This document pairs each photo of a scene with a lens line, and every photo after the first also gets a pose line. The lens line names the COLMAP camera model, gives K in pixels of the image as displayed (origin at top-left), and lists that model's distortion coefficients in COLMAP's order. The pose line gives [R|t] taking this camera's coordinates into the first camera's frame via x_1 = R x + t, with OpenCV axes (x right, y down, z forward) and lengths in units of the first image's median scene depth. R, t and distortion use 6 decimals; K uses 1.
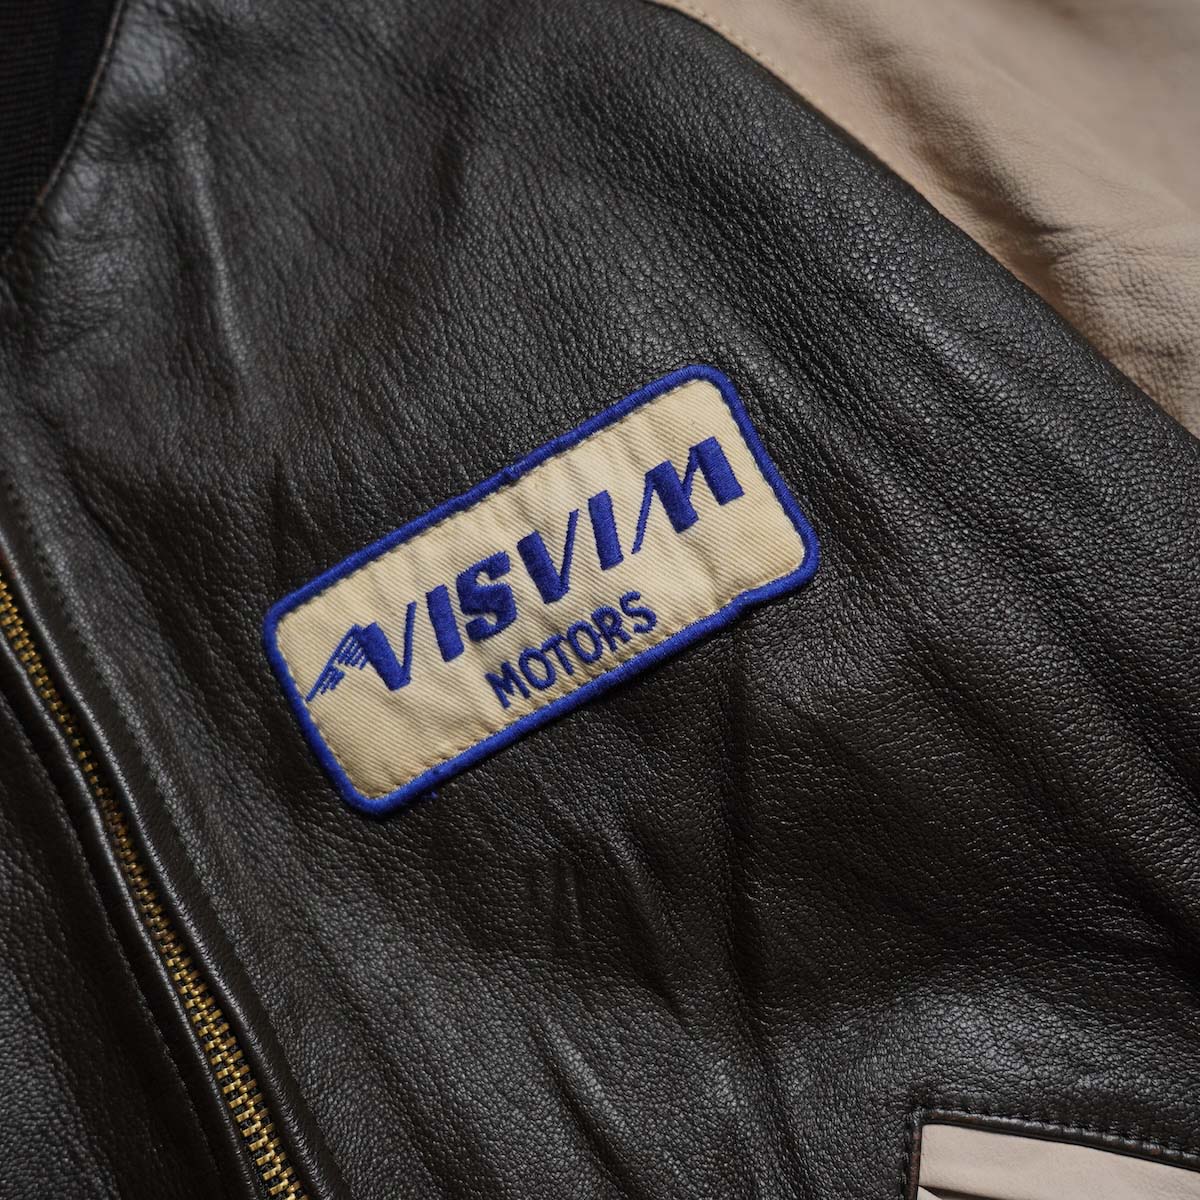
lens RADIAL K [[1418.0, 0, 600.0], [0, 1418.0, 600.0], [0, 0, 1]] dist [-0.022106, 0.028041]
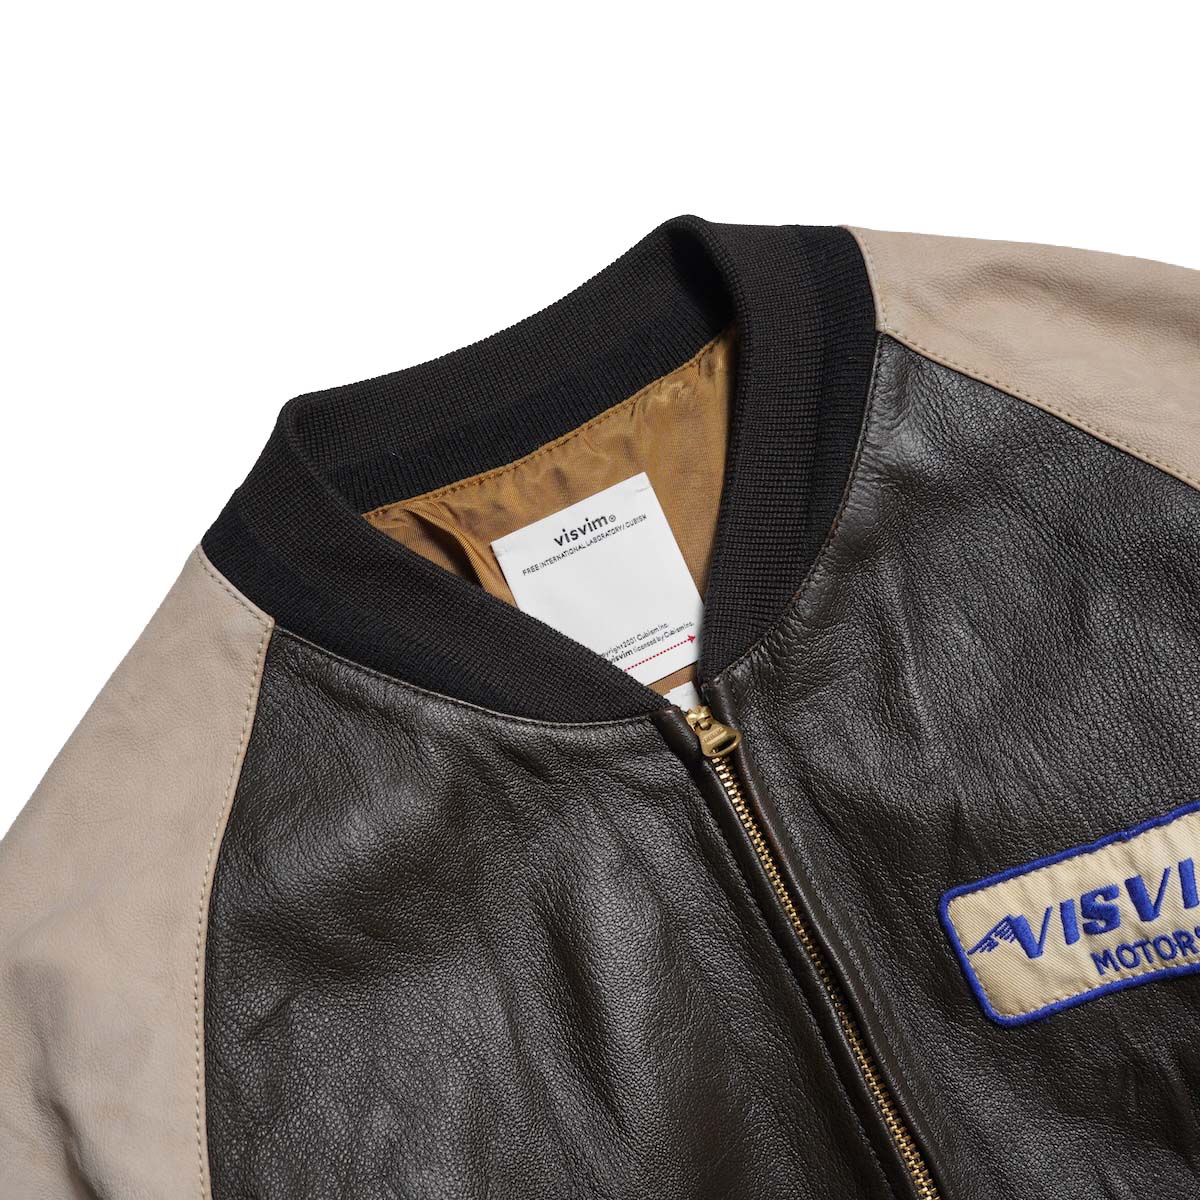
lens RADIAL K [[1418.0, 0, 600.0], [0, 1418.0, 600.0], [0, 0, 1]] dist [-0.022106, 0.028041]
pose [[0.994578, 0.072226, -0.074816, -0.538225], [-0.063076, 0.990989, 0.118162, -0.492593], [0.082676, -0.112802, 0.990172, -0.568210]]
